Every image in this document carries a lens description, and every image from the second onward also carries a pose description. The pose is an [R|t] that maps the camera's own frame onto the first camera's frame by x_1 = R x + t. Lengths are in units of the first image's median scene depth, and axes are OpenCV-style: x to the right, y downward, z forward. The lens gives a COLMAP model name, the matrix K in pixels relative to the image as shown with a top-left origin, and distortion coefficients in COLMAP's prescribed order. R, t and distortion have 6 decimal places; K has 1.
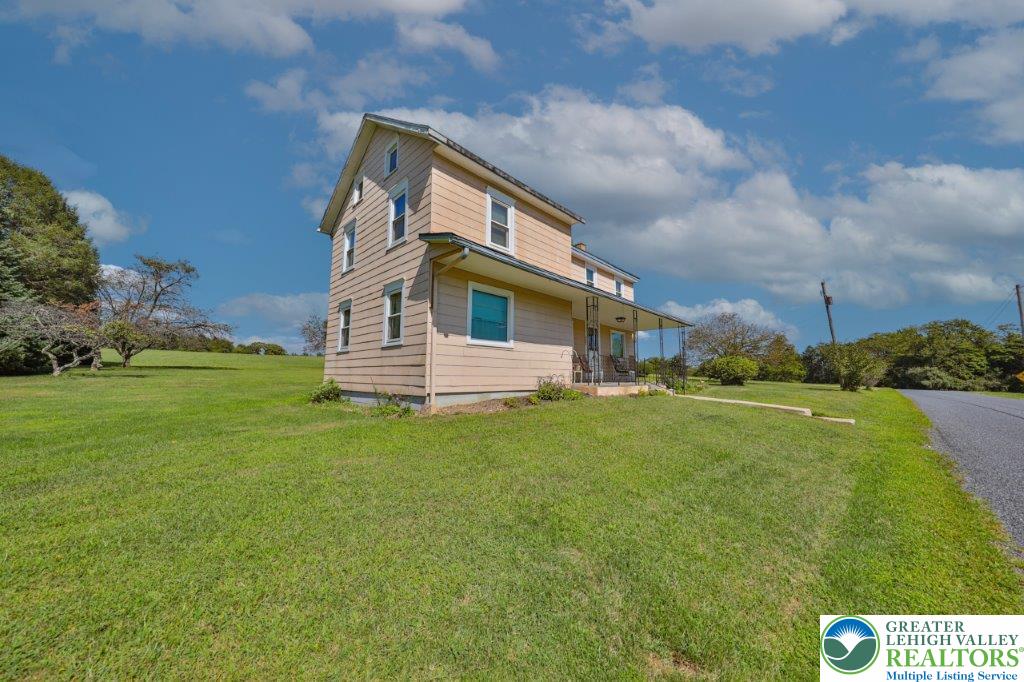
lens RADIAL K [[345.8, 0, 508.8], [0, 345.8, 338.8], [0, 0, 1]] dist [0.000222, 0.000079]
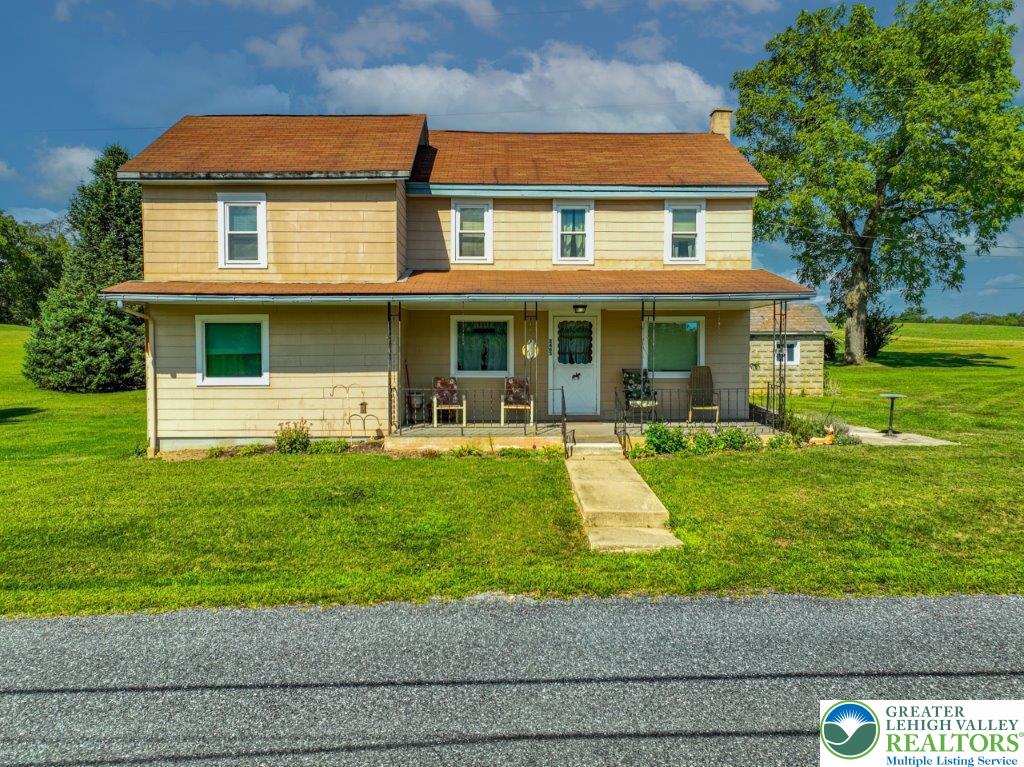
lens RADIAL K [[728.8, 0, 512.0], [0, 728.8, 383.5], [0, 0, 1]] dist [-0.029703, 0.001620]
pose [[0.722846, 0.017655, -0.690784, 1.616604], [0.087523, 0.989283, 0.116870, -0.126636], [0.685444, -0.144938, 0.713554, 0.176776]]
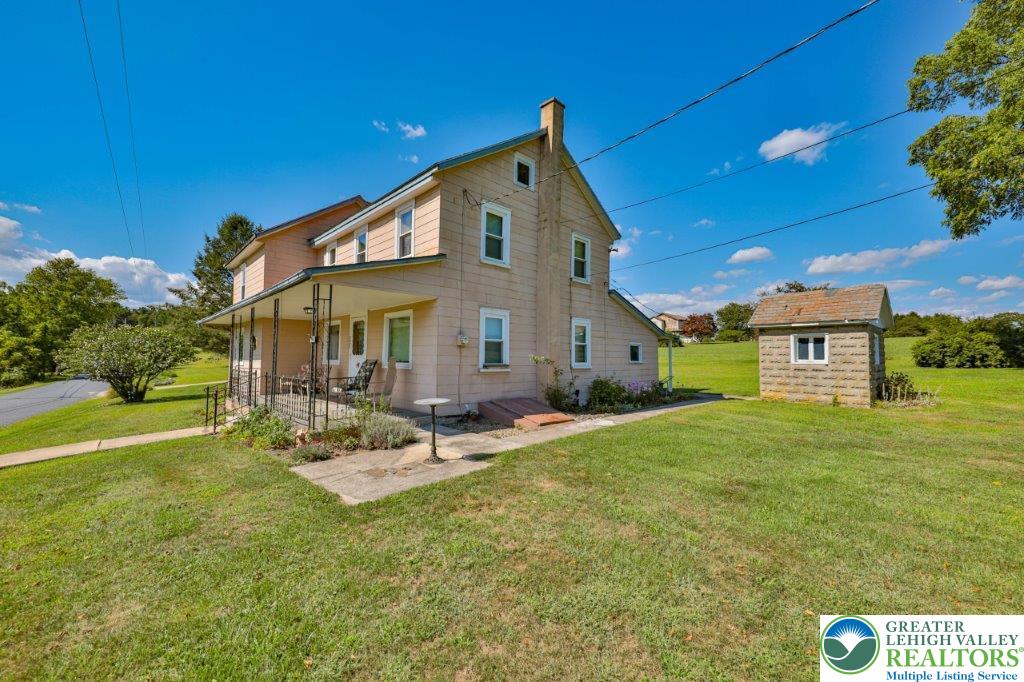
lens RADIAL K [[409.3, 0, 528.8], [0, 409.3, 343.1], [0, 0, 1]] dist [0.000447, -0.000048]
pose [[-0.026829, -0.037167, -0.998949, 1.754701], [0.108975, 0.993244, -0.039882, 0.139939], [0.993682, -0.109930, -0.022598, 2.289299]]
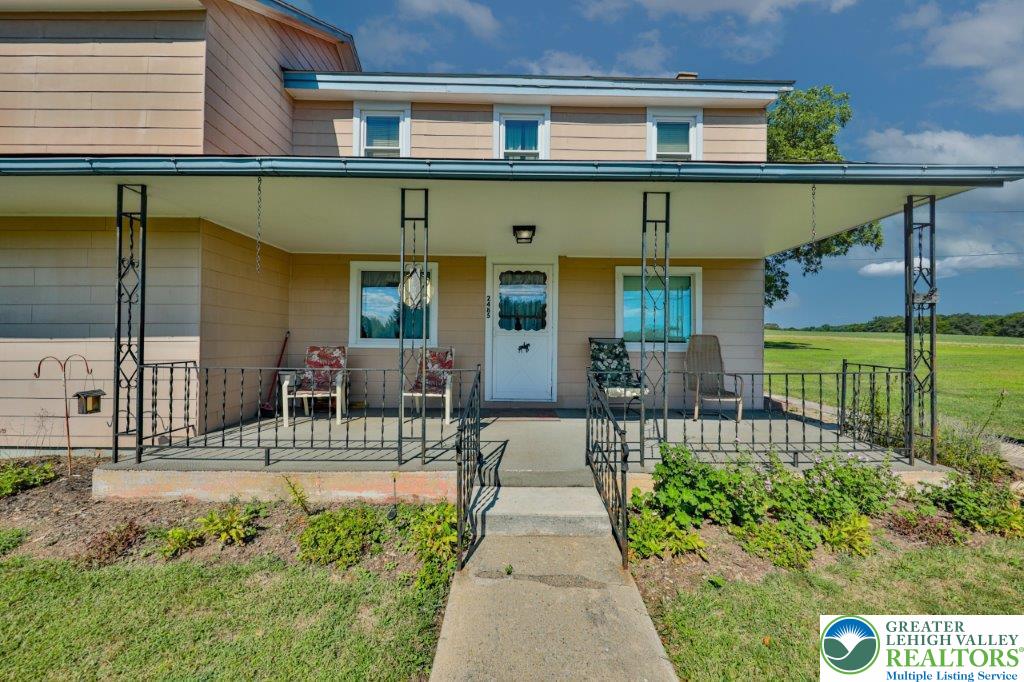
lens RADIAL K [[339.1, 0, 509.7], [0, 339.1, 345.9], [0, 0, 1]] dist [0.000729, -0.000170]
pose [[0.696099, -0.007981, -0.717902, 0.854726], [0.089908, 0.993036, 0.076137, 0.039577], [0.712294, -0.117544, 0.691968, 1.195825]]
